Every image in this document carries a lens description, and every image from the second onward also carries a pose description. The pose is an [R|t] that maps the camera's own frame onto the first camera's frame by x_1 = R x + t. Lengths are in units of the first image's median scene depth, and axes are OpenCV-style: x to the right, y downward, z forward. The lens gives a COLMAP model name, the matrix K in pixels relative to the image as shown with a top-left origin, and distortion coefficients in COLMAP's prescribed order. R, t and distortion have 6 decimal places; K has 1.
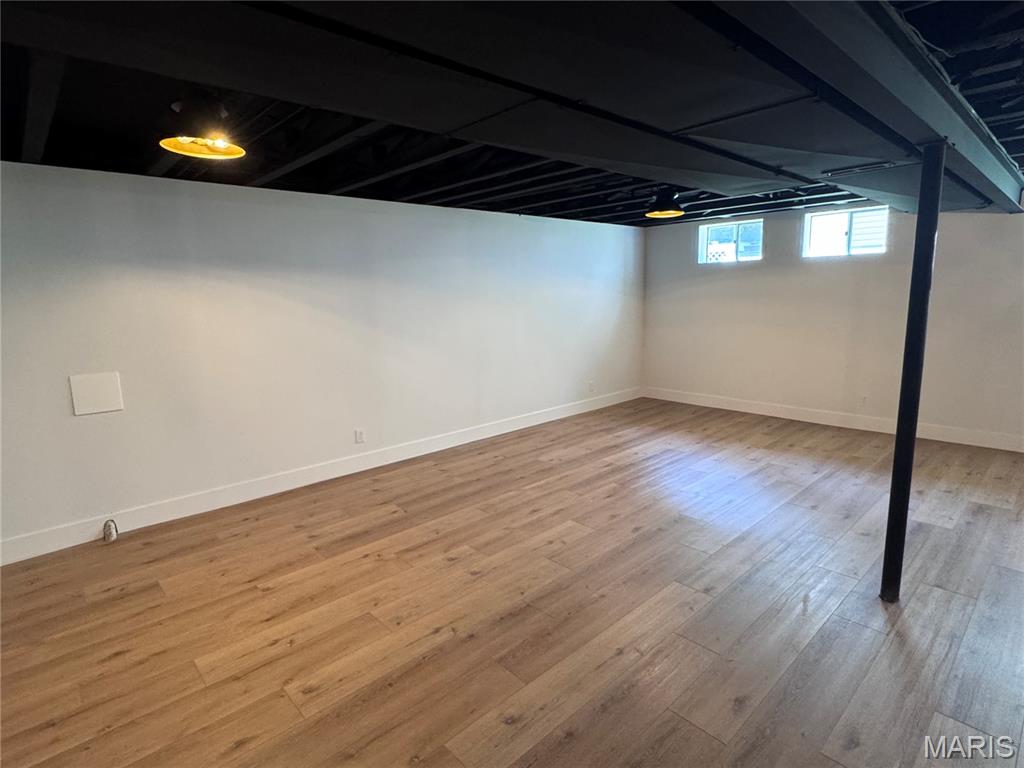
lens RADIAL K [[543.2, 0, 515.0], [0, 543.2, 379.2], [0, 0, 1]] dist [0.001866, -0.000301]
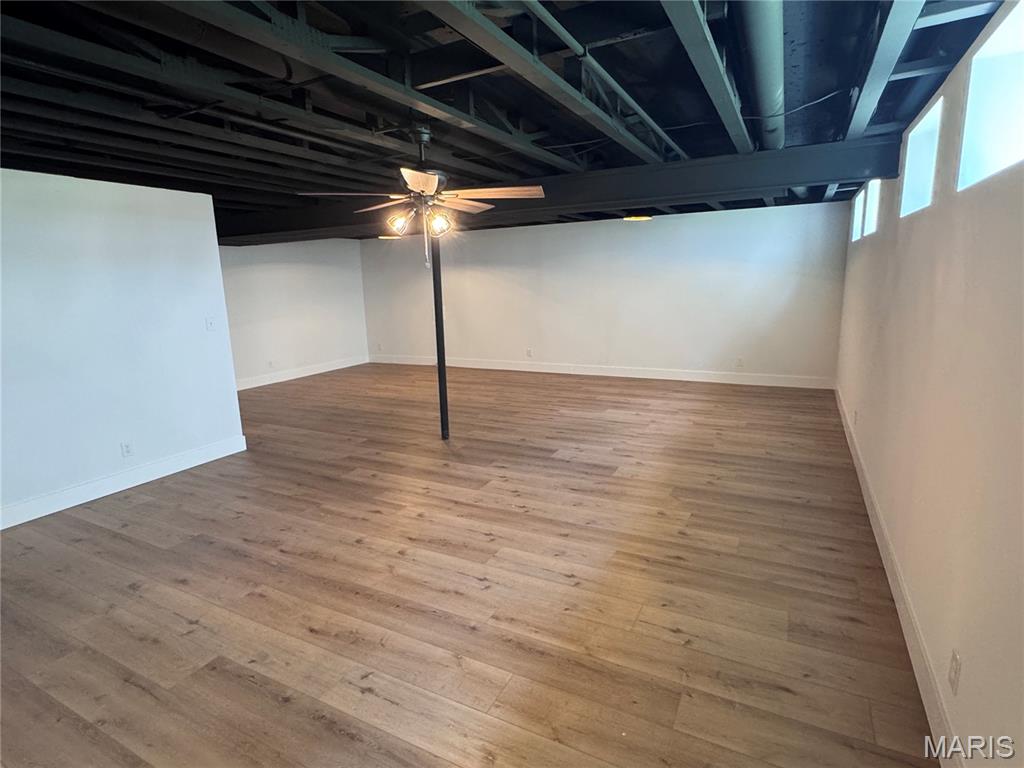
lens RADIAL K [[543.2, 0, 510.3], [0, 543.2, 383.0], [0, 0, 1]] dist [0.001866, -0.000301]
pose [[0.334563, 0.197143, -0.921522, 1.699668], [-0.130662, 0.978132, 0.161816, -0.103324], [0.933271, 0.066270, 0.353006, 0.336497]]
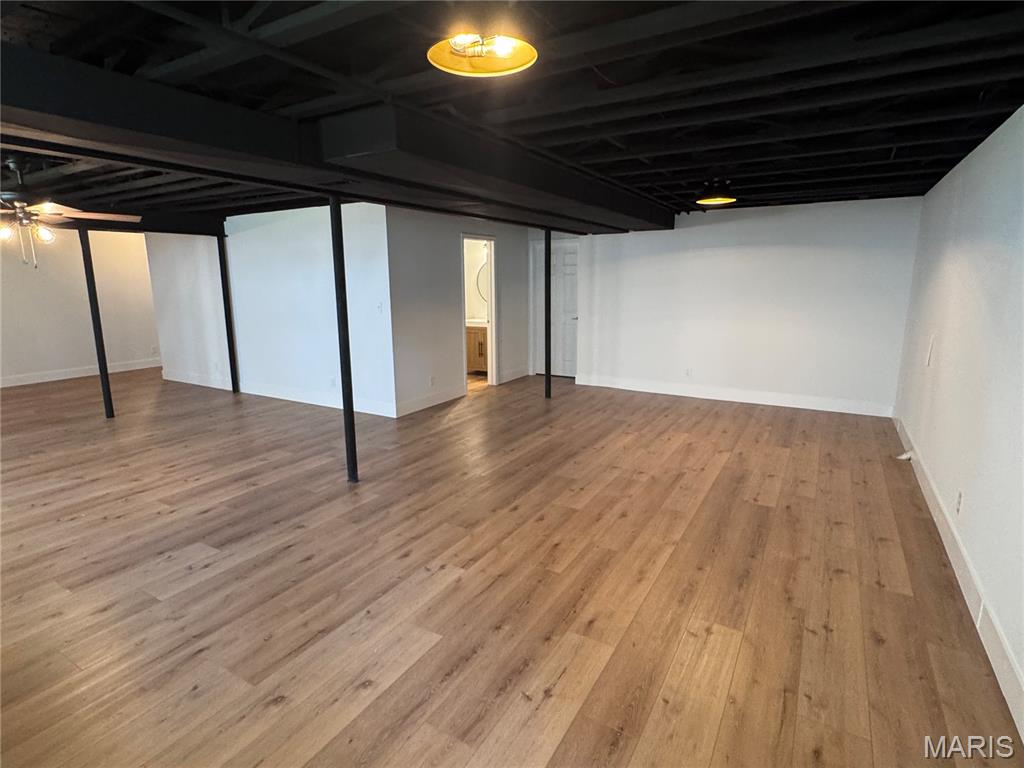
lens RADIAL K [[543.2, 0, 506.3], [0, 543.2, 383.3], [0, 0, 1]] dist [0.001866, -0.000301]
pose [[-0.961984, 0.082444, -0.260365, 0.427930], [-0.014157, 0.937012, 0.349009, -0.275615], [0.272738, 0.339427, -0.900224, 1.611544]]
